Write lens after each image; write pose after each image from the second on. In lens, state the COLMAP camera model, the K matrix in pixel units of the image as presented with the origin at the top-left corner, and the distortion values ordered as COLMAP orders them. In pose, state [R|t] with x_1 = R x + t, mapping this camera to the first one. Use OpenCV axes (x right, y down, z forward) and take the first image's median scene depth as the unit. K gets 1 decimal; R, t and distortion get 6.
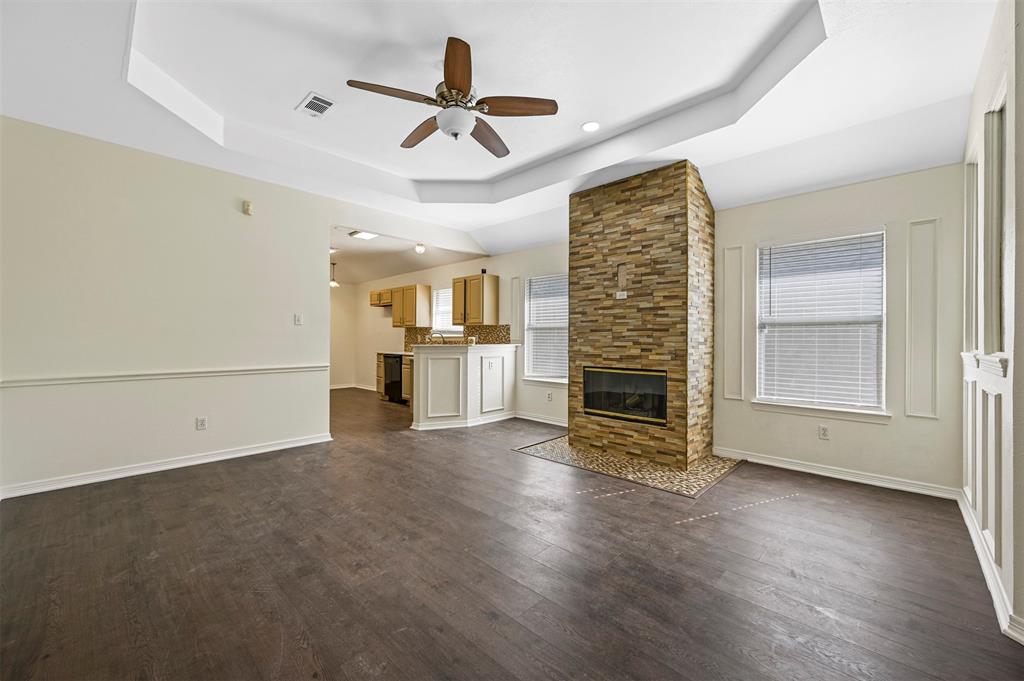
lens RADIAL K [[402.2, 0, 522.5], [0, 402.2, 337.6], [0, 0, 1]] dist [-0.000856, -0.000373]
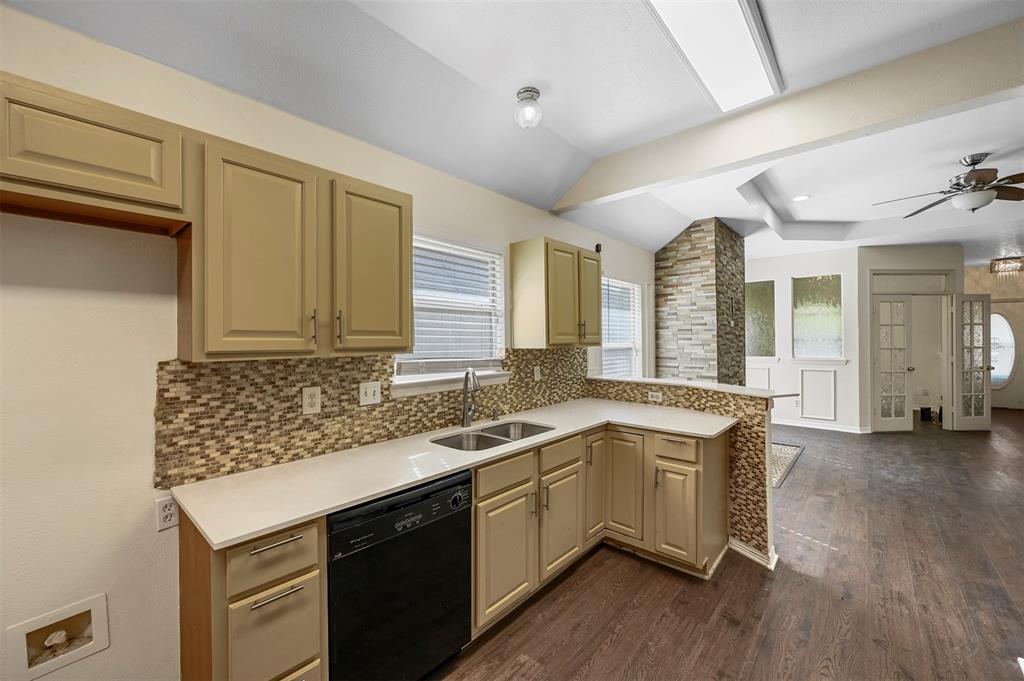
lens RADIAL K [[402.2, 0, 516.7], [0, 402.2, 337.1], [0, 0, 1]] dist [-0.000856, -0.000373]
pose [[-0.025536, -0.000765, 0.999674, -0.947125], [0.004499, 0.999989, 0.000880, -0.067862], [-0.999664, 0.004520, -0.025533, 1.666835]]
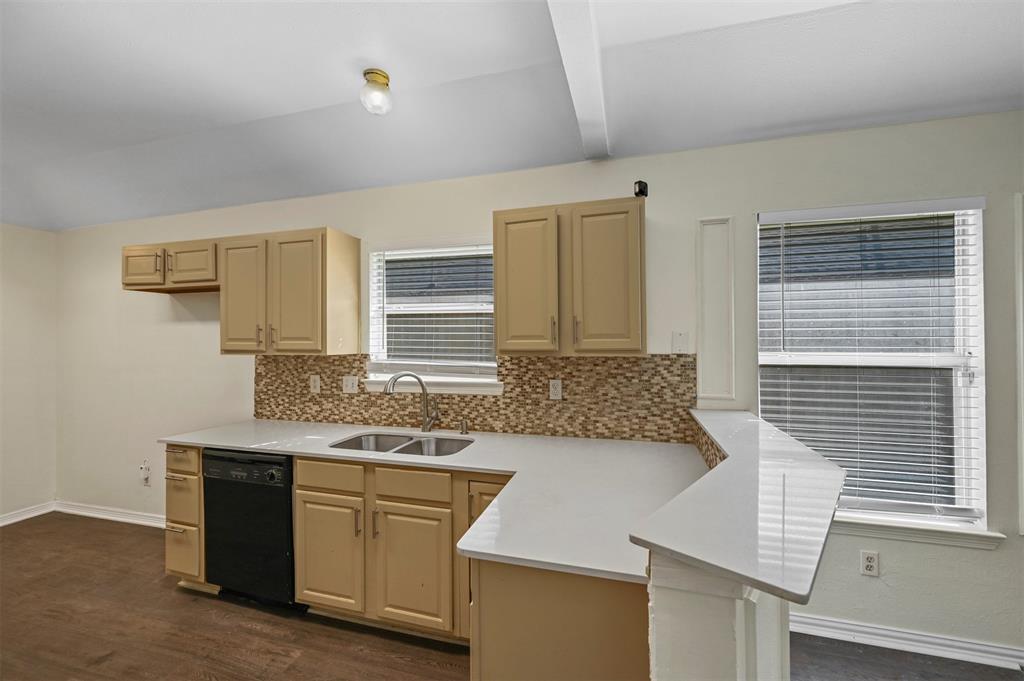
lens RADIAL K [[402.2, 0, 514.2], [0, 402.2, 336.3], [0, 0, 1]] dist [-0.000856, -0.000373]
pose [[0.890213, -0.004883, 0.455518, -0.493018], [0.008603, 0.999944, -0.006093, -0.069899], [-0.455463, 0.009343, 0.890206, 1.129764]]
